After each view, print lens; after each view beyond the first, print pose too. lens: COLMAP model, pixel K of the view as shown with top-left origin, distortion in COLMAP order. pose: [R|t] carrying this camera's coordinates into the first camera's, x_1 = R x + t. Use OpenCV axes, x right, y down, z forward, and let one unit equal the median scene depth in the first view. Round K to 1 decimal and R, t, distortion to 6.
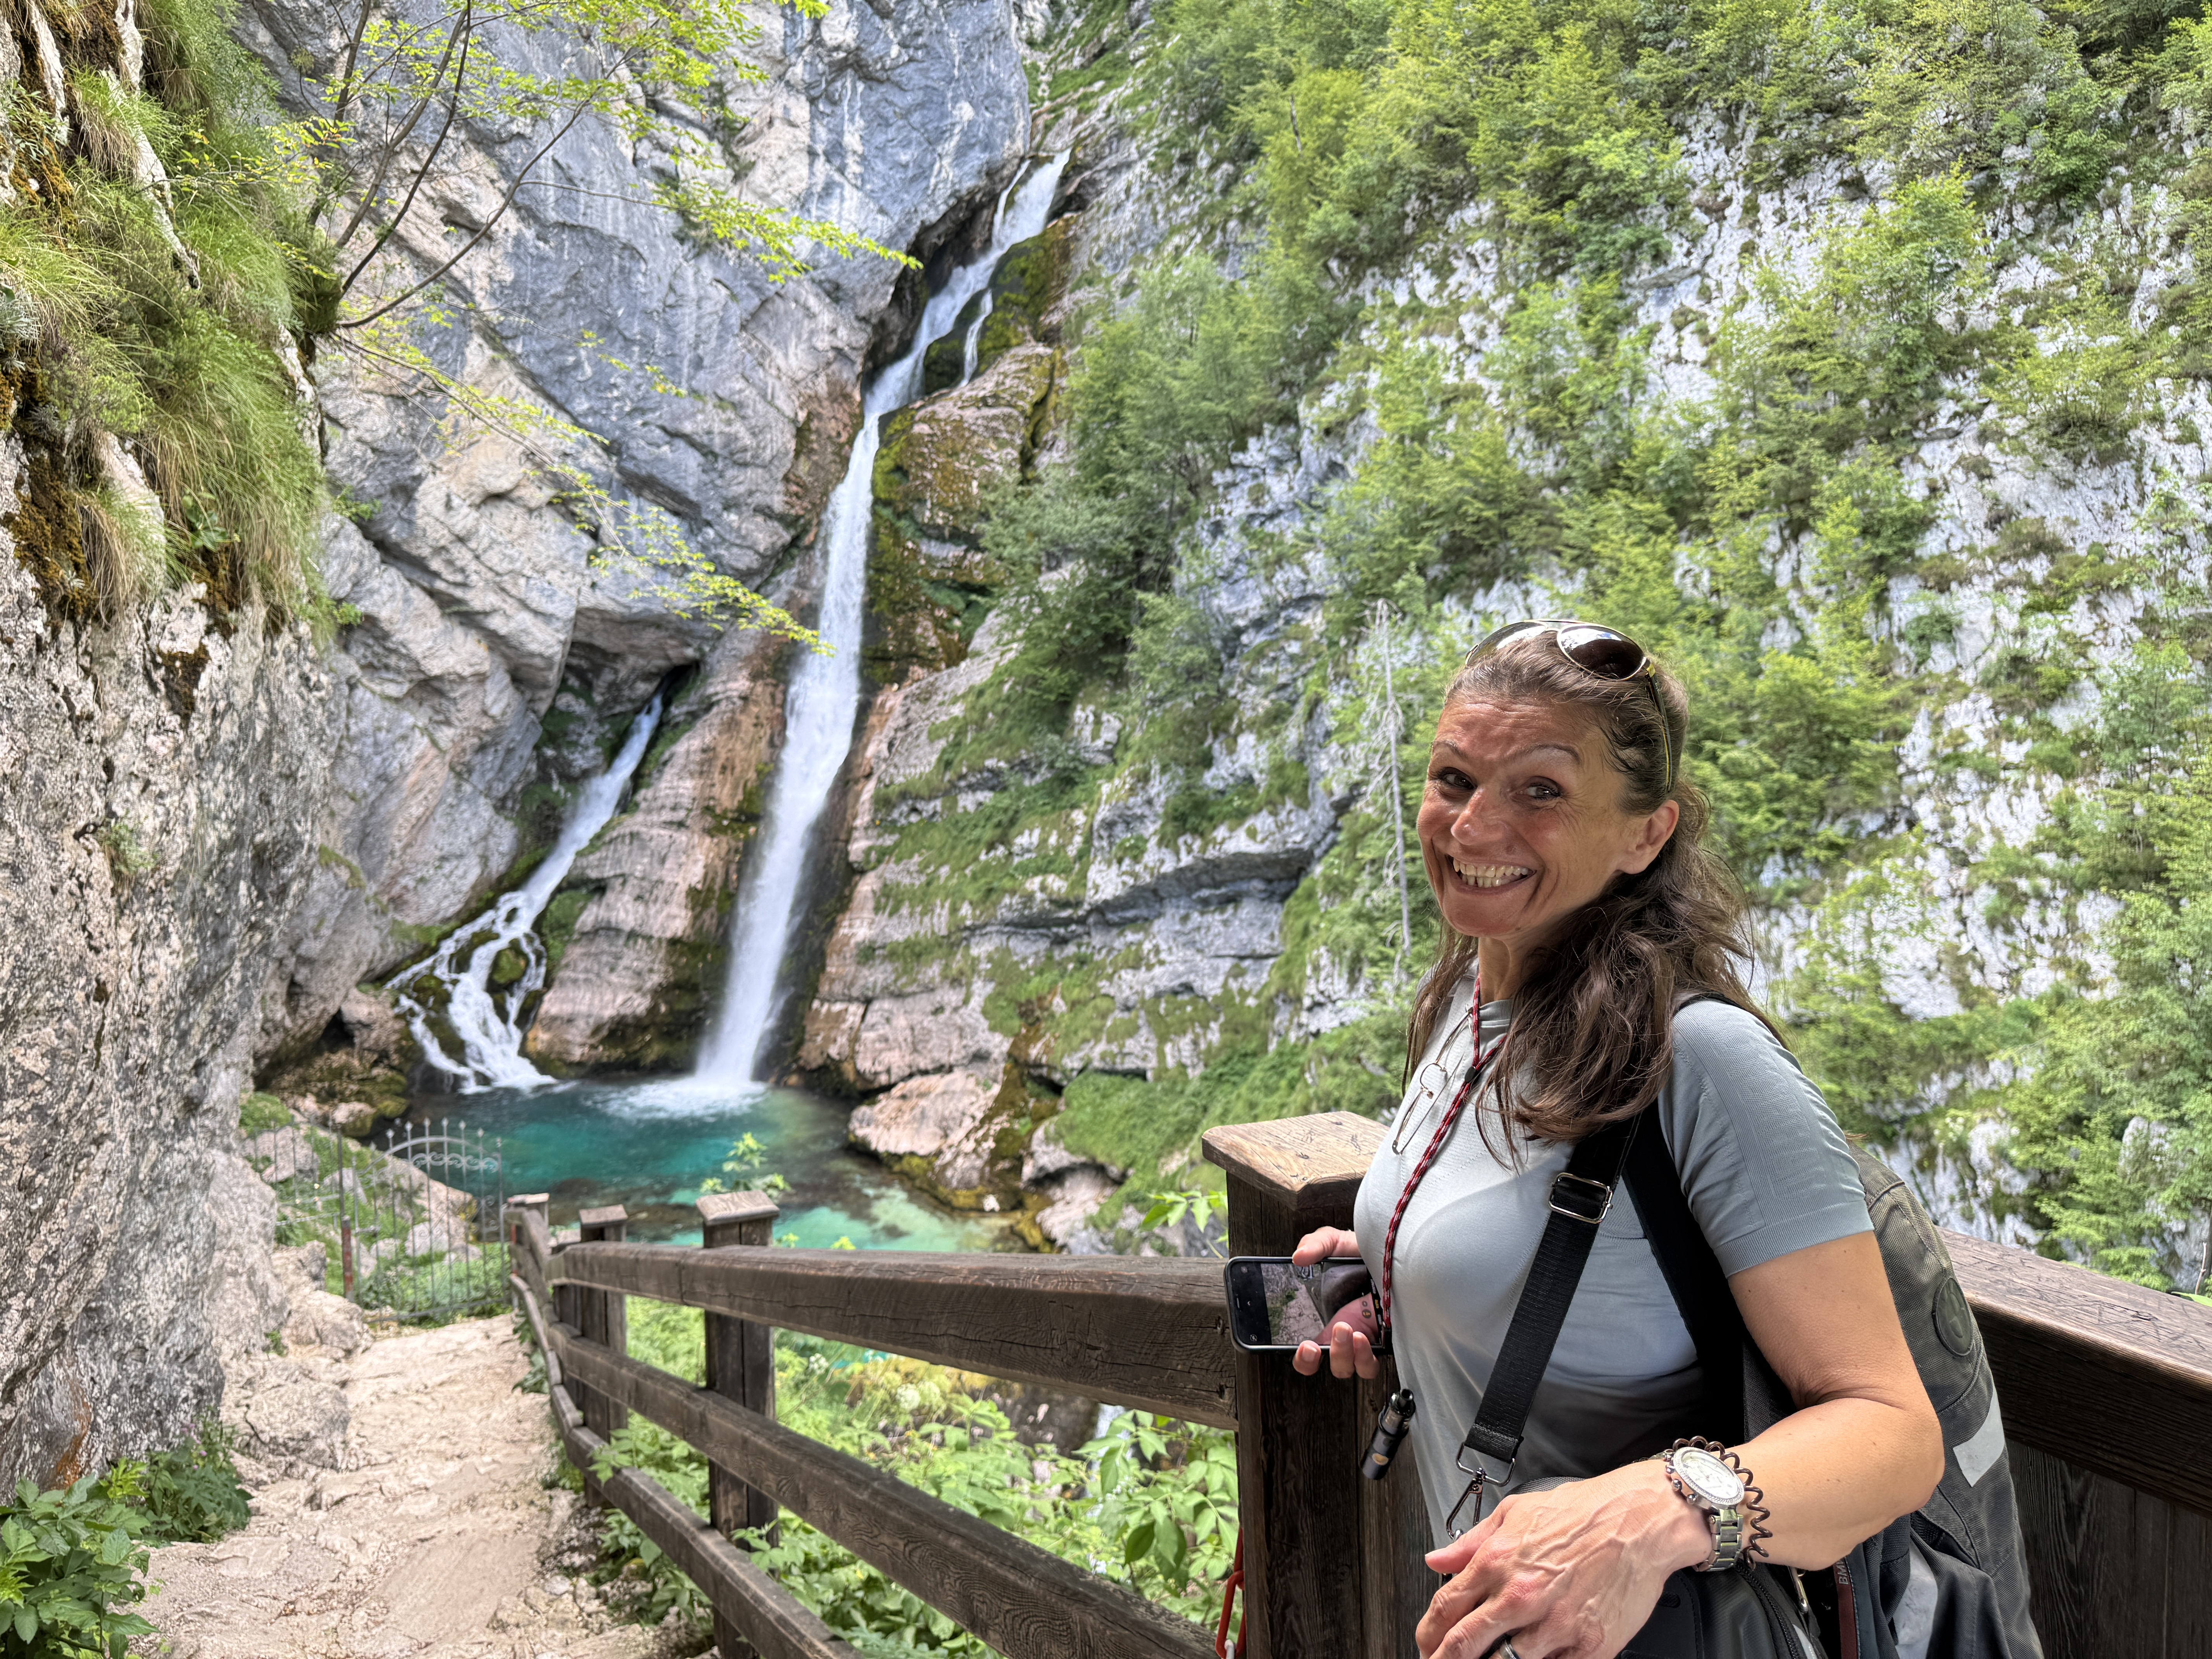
lens RADIAL K [[1620.8, 0, 1123.9], [0, 1620.8, 835.2], [0, 0, 1]] dist [0.084849, -0.136325]
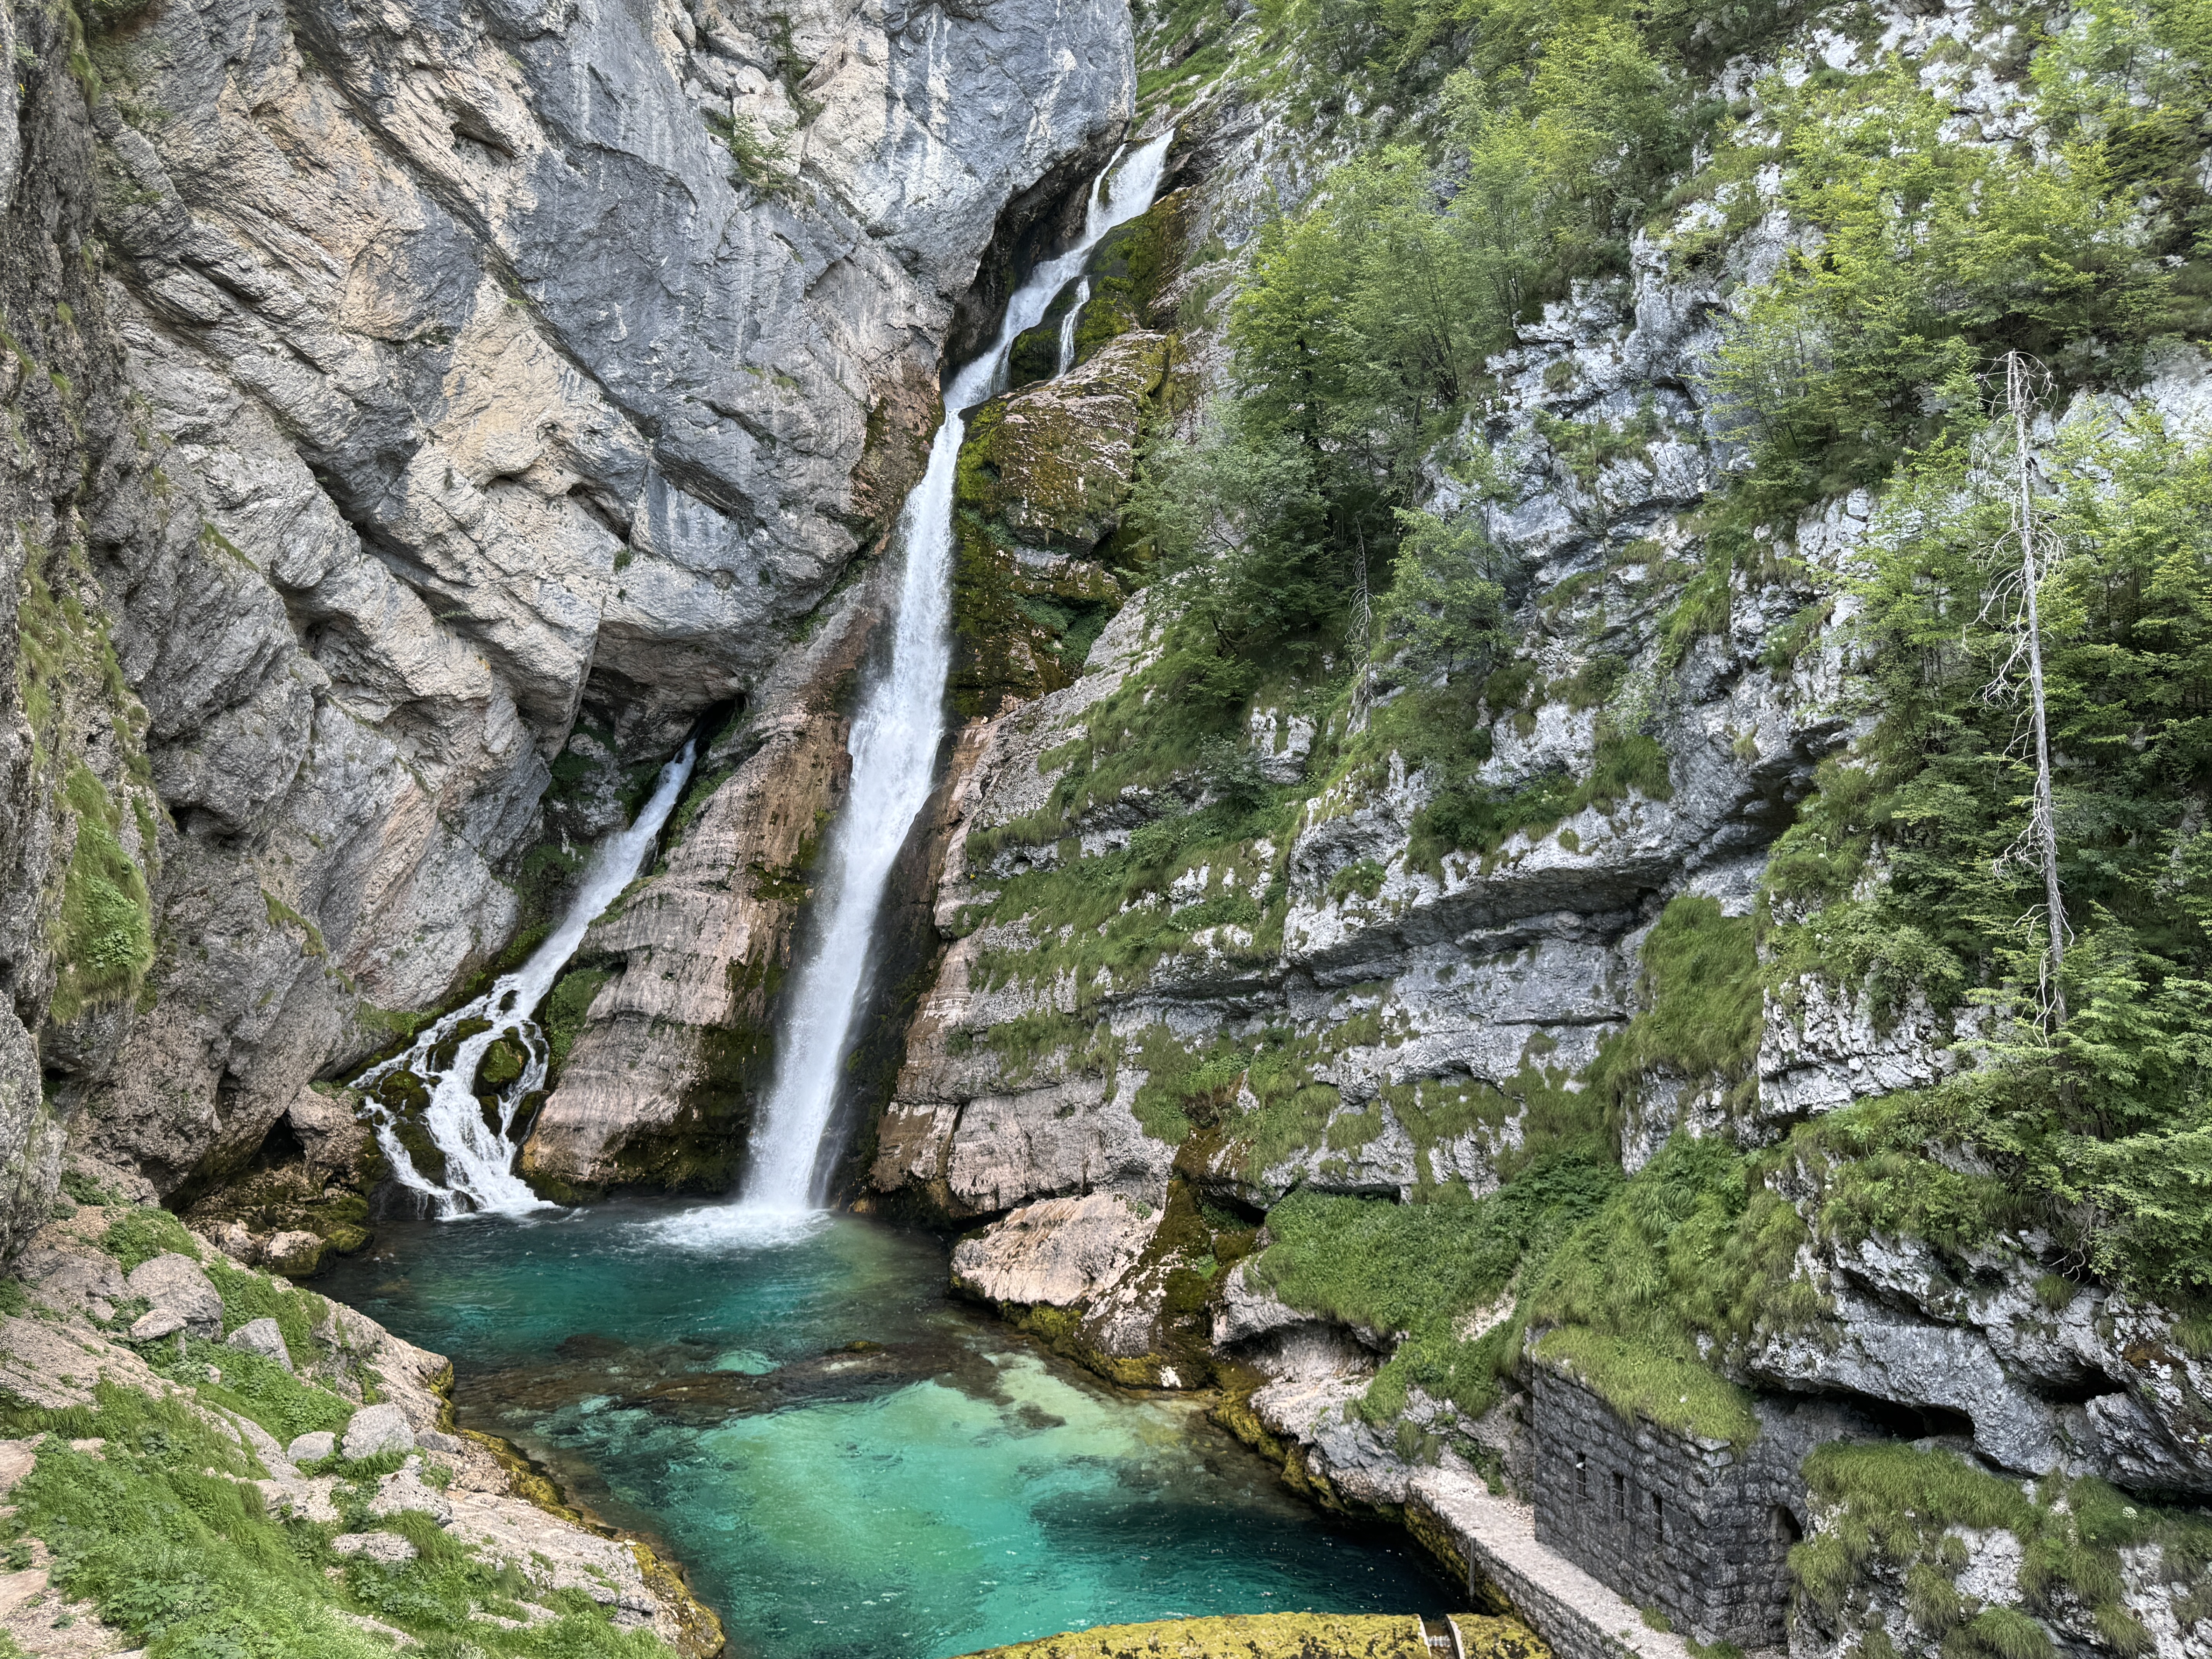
lens RADIAL K [[1675.8, 0, 1109.9], [0, 1675.8, 833.0], [0, 0, 1]] dist [0.085100, -0.124365]
pose [[0.999897, 0.003016, -0.014002, -0.070794], [-0.004131, 0.996763, -0.080288, 0.035296], [0.013715, 0.080337, 0.996673, 0.178095]]
